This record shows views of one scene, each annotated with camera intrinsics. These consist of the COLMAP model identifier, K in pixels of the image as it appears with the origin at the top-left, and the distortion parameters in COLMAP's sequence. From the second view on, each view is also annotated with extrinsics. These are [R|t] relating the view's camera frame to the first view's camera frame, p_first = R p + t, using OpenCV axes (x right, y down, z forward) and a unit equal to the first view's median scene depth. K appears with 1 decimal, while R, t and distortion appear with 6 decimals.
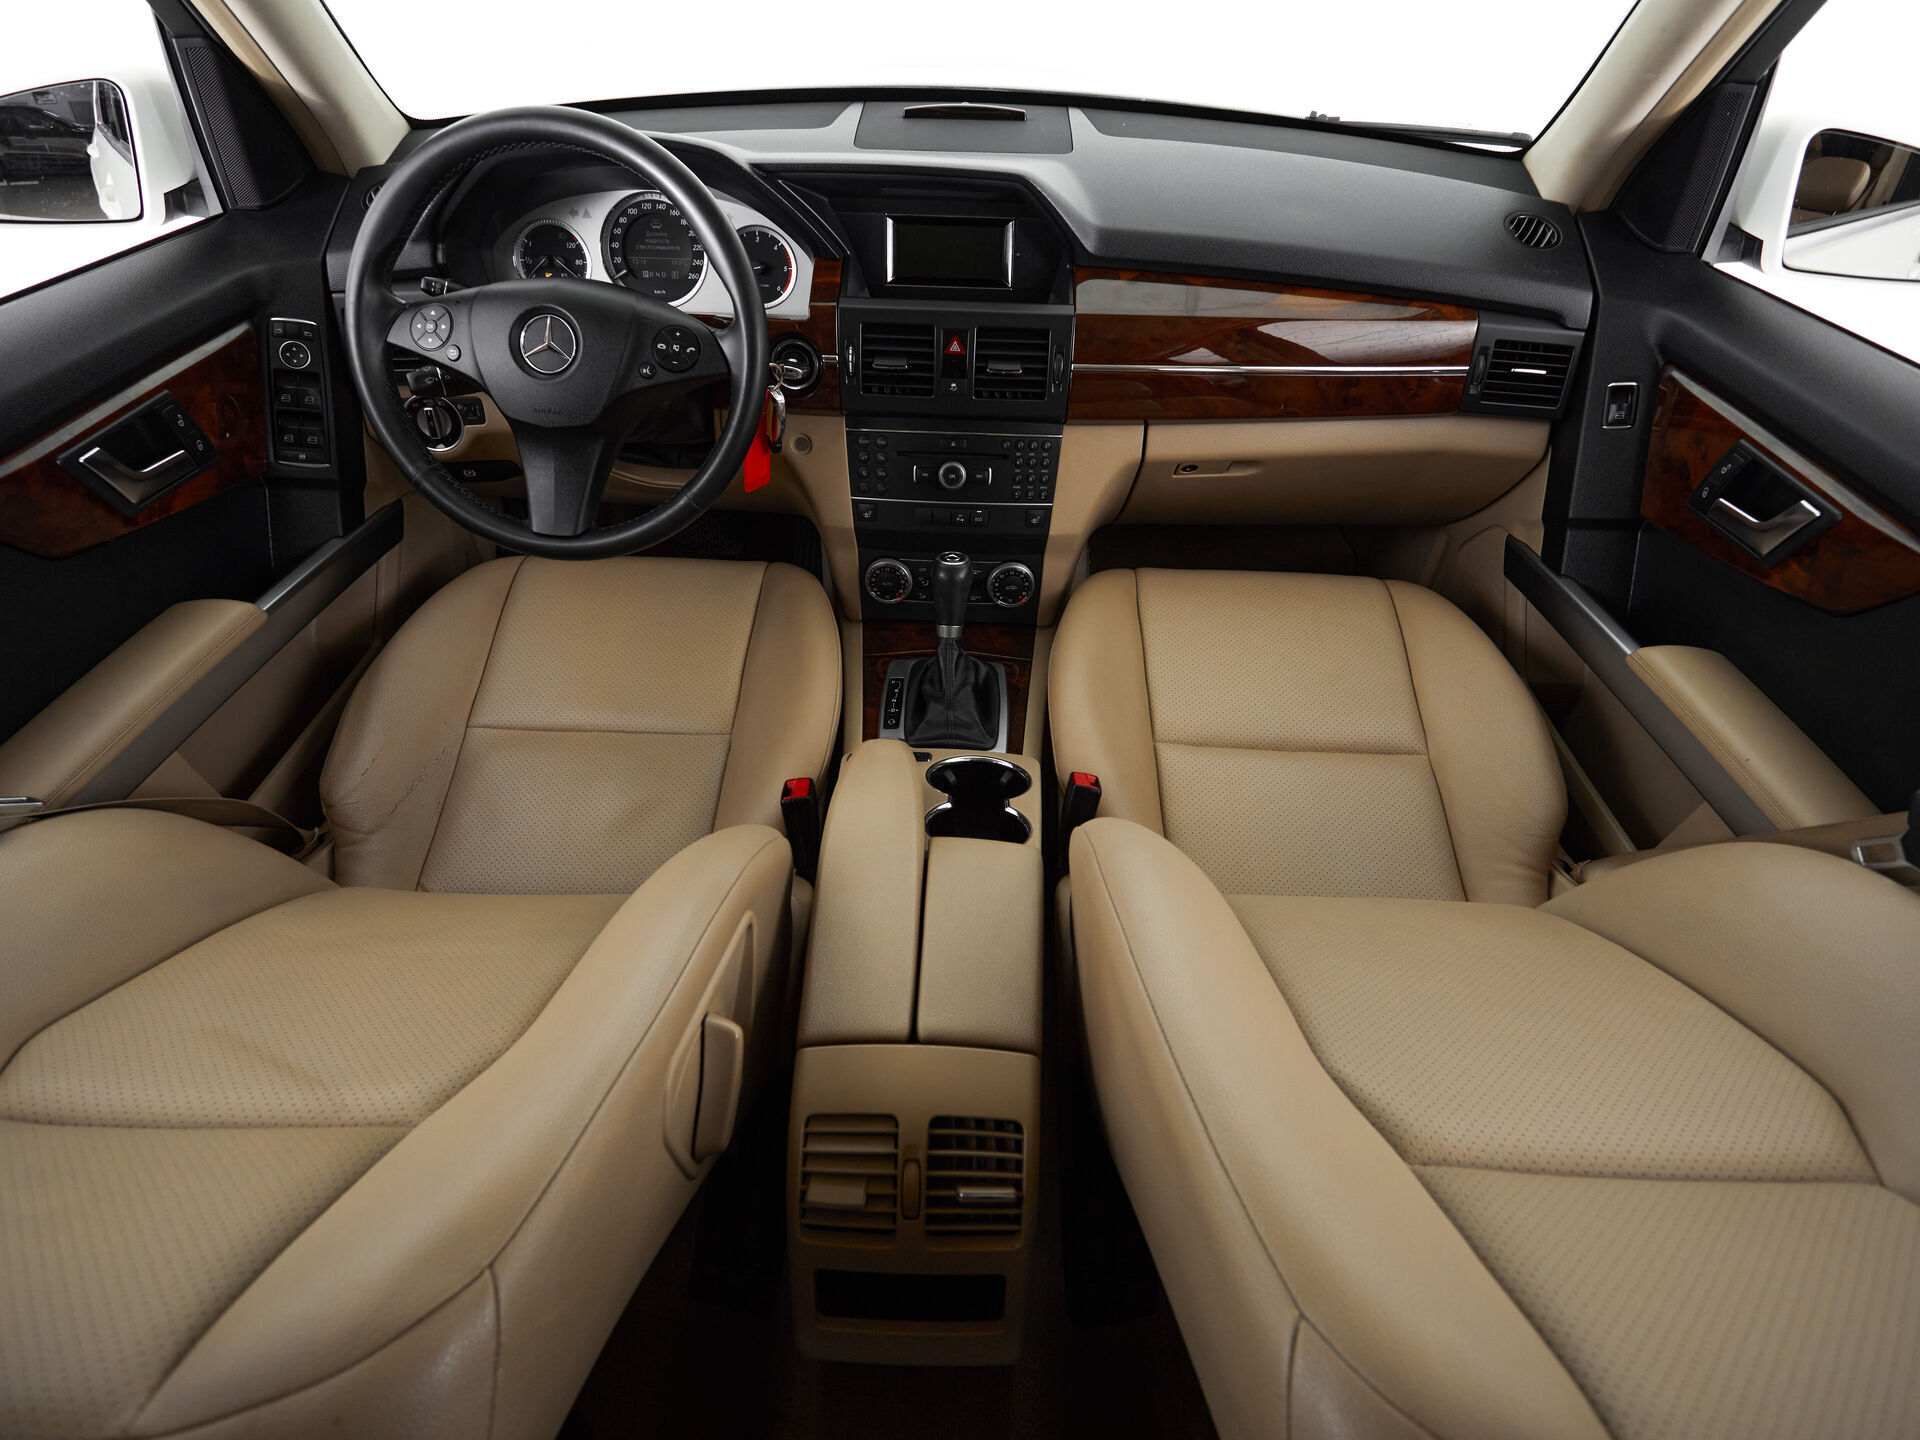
lens RADIAL K [[1019.9, 0, 960.0], [0, 1019.9, 720.0], [0, 0, 1]] dist [-0.000077, 0.000078]
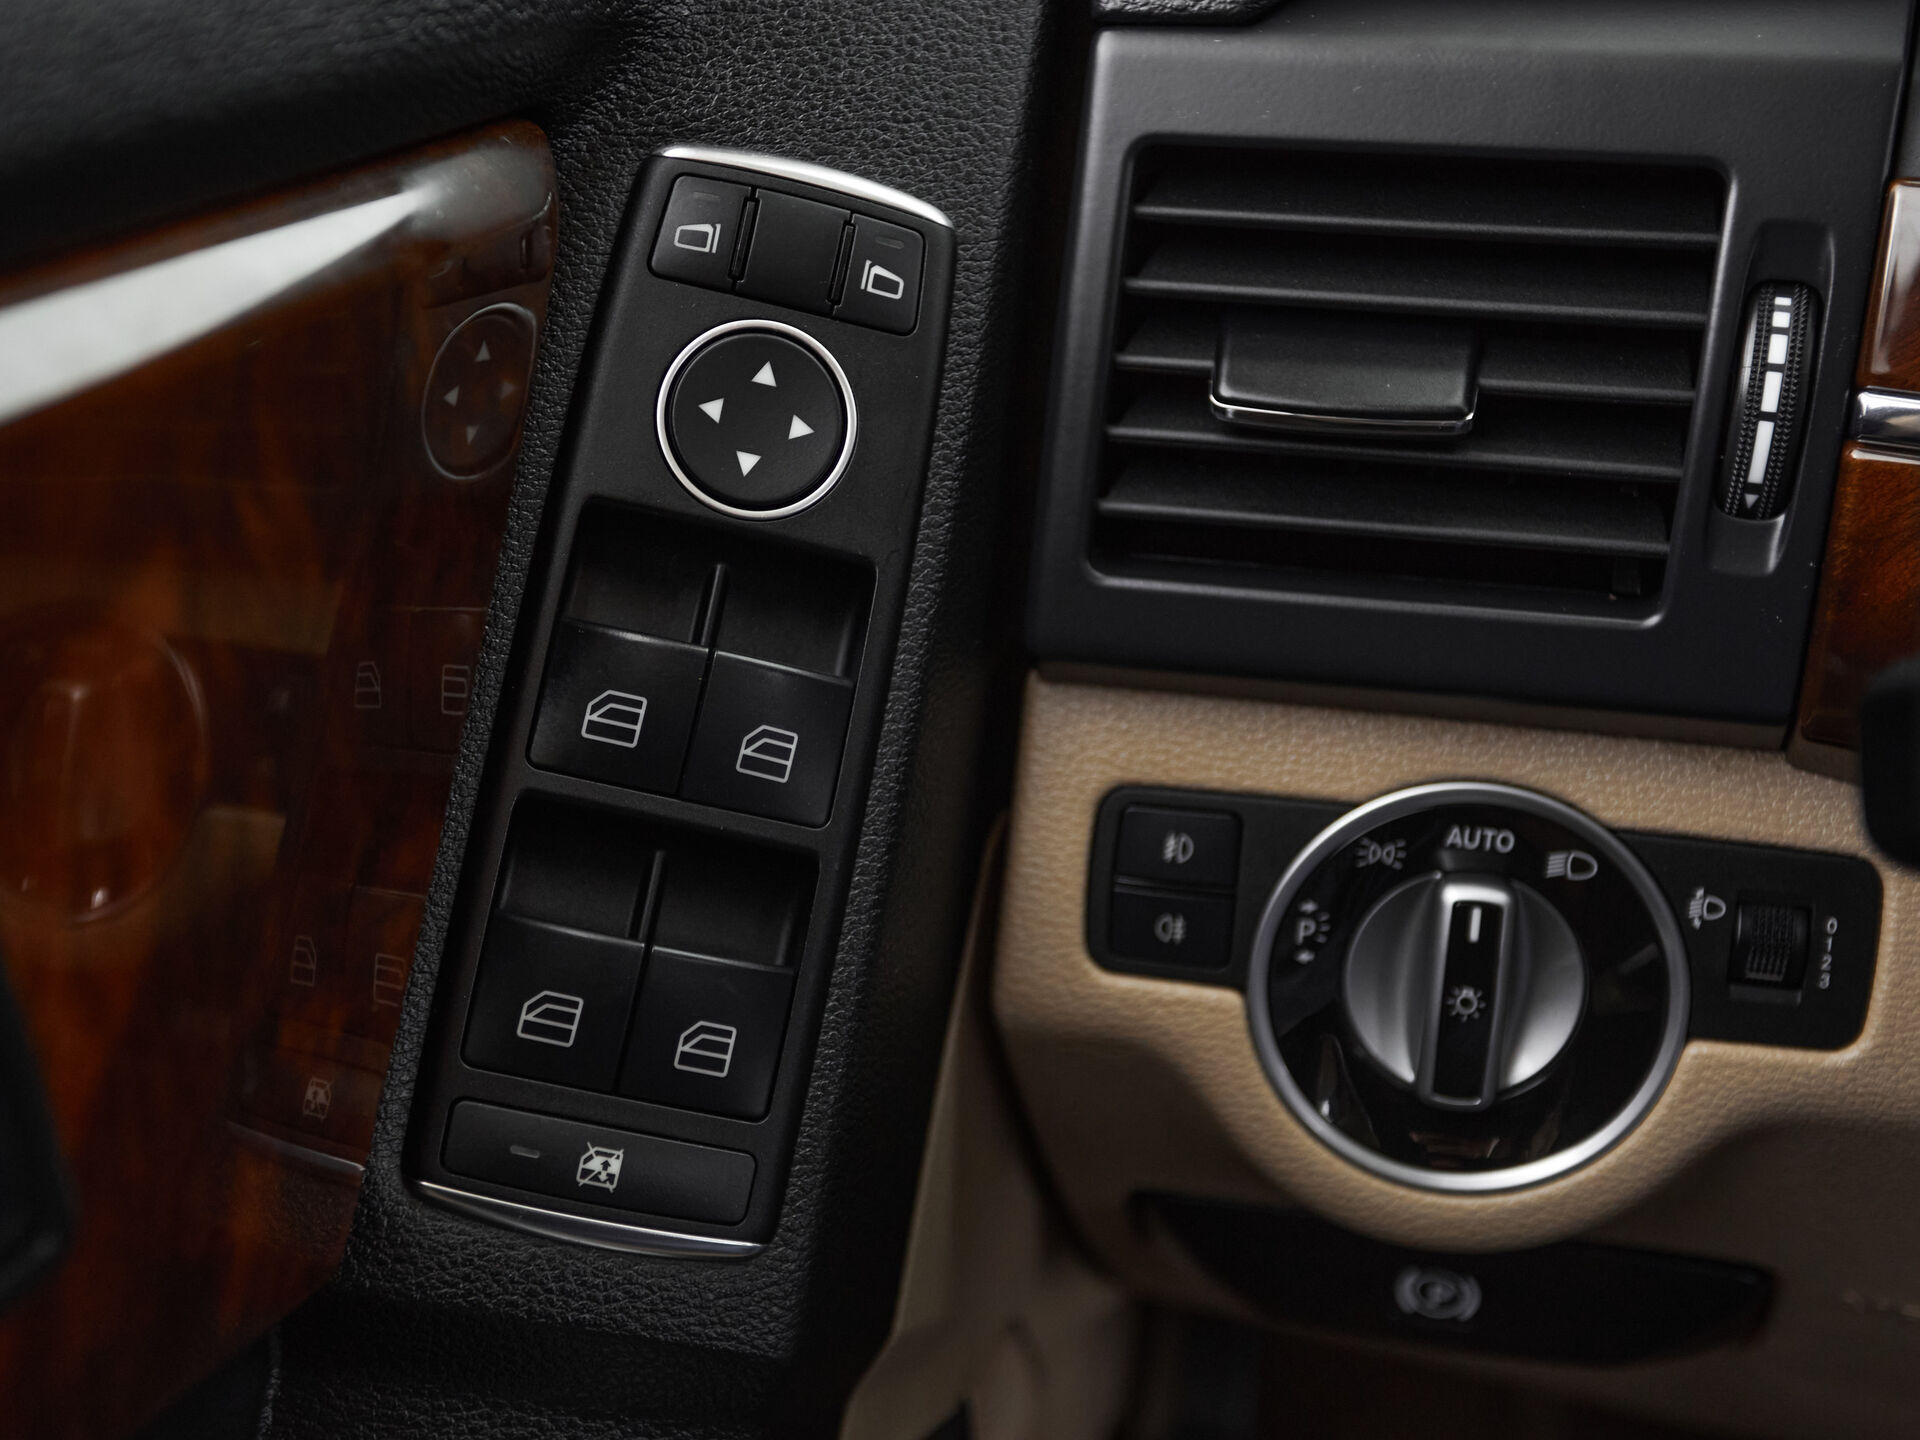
lens RADIAL K [[2611.5, 0, 921.4], [0, 2611.5, 725.0], [0, 0, 1]] dist [0.020484, 0.044705]
pose [[0.961697, 0.117752, -0.247535, -0.536540], [-0.187948, 0.940598, -0.282756, -0.226952], [0.199535, 0.318449, 0.926702, 0.696334]]
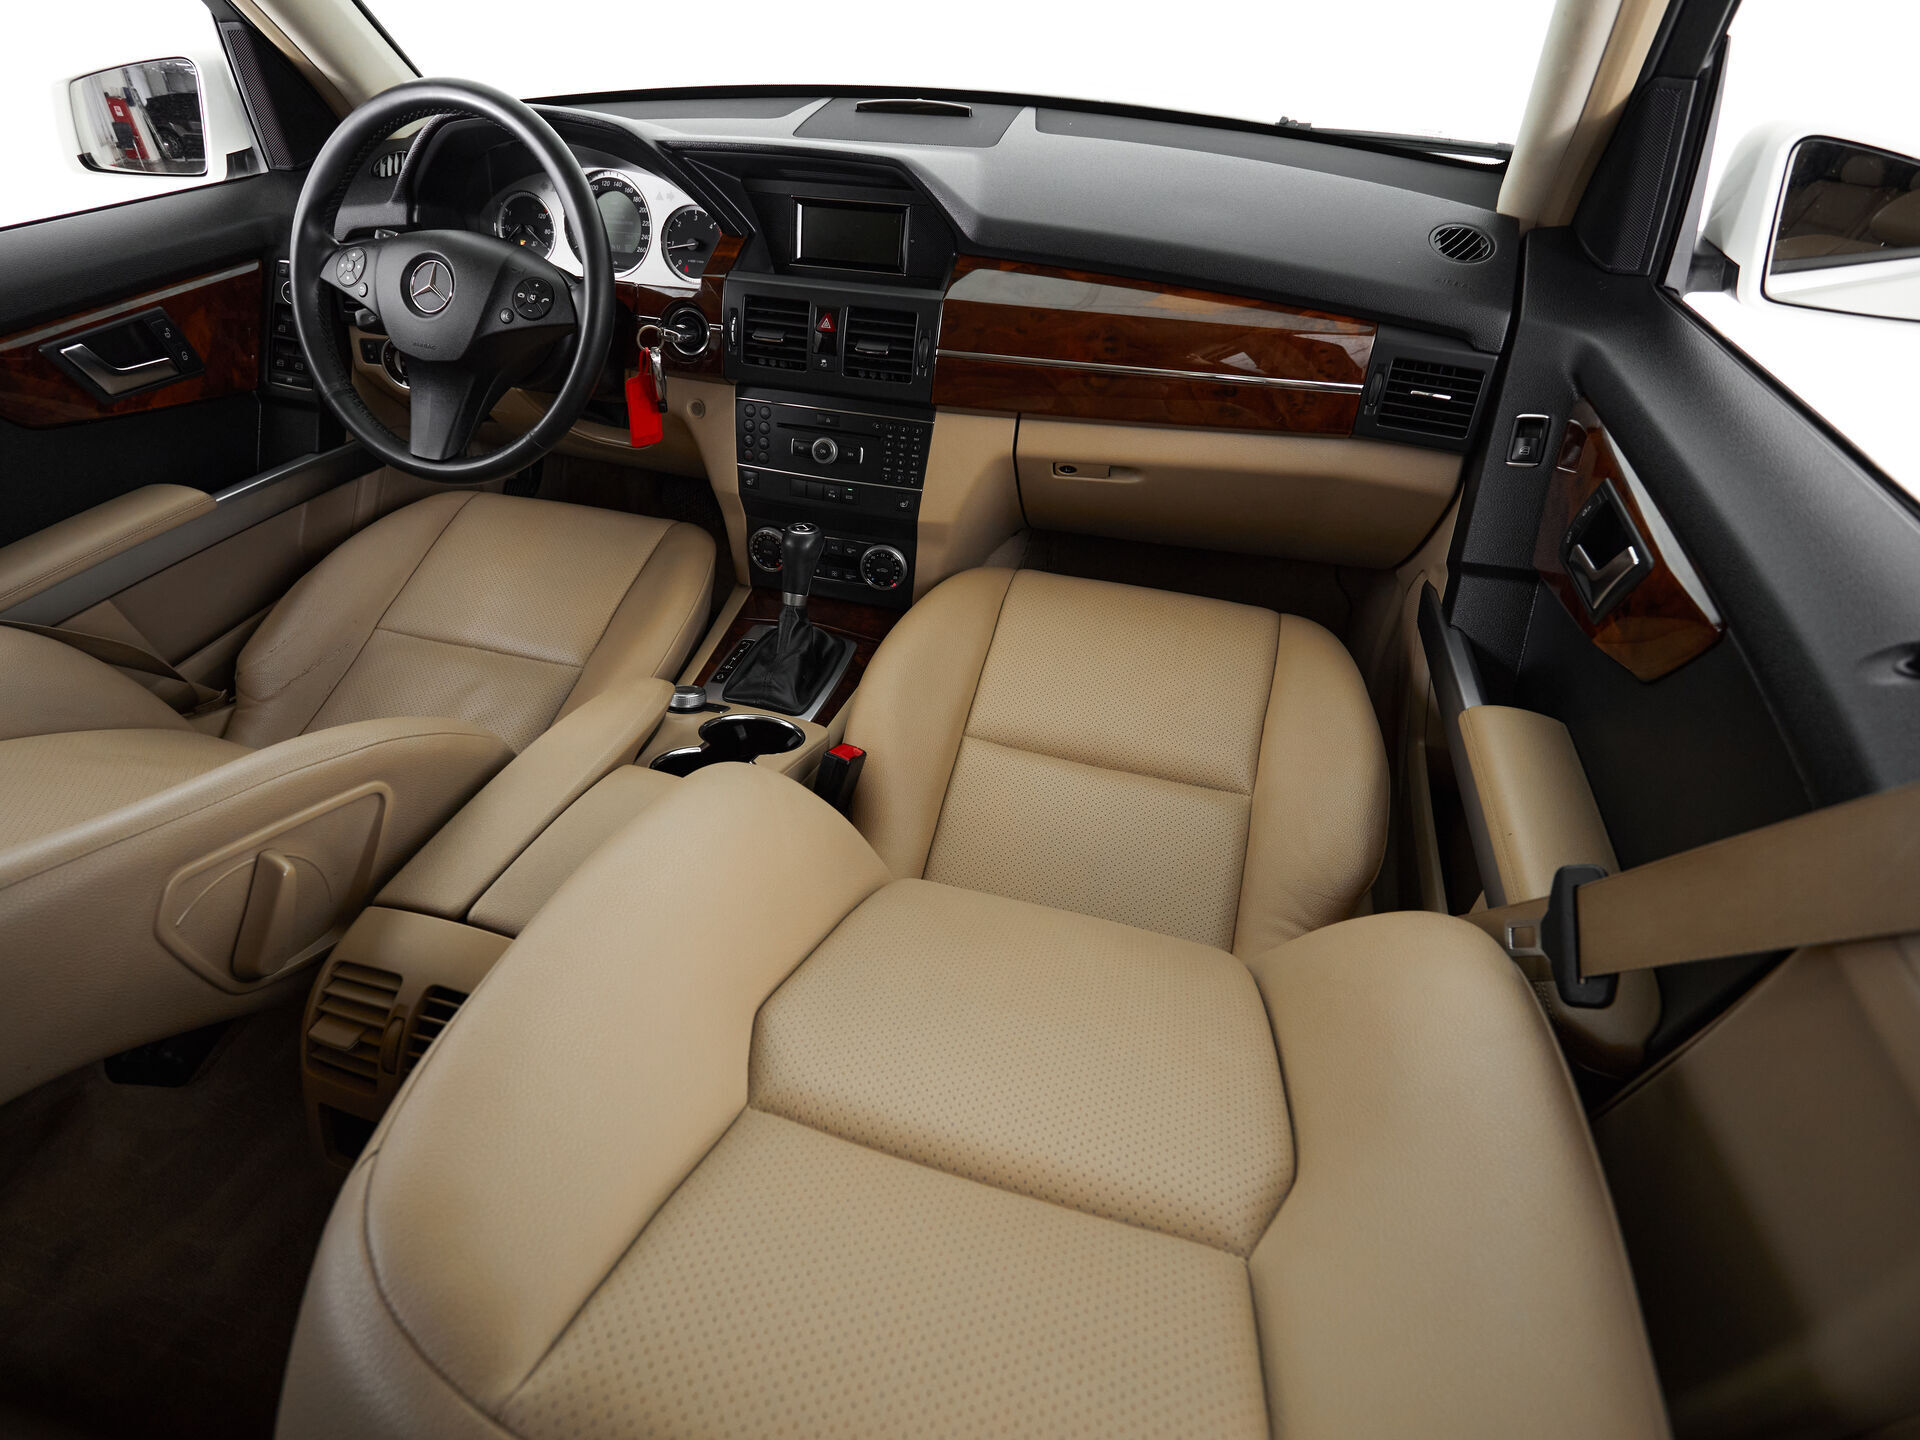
lens RADIAL K [[1023.0, 0, 903.6], [0, 1023.0, 717.2], [0, 0, 1]] dist [0.001184, -0.000673]
pose [[0.963290, 0.152849, -0.220702, 0.350457], [-0.160071, 0.986990, -0.015110, 0.028287], [0.215521, 0.049884, 0.975224, 0.029062]]
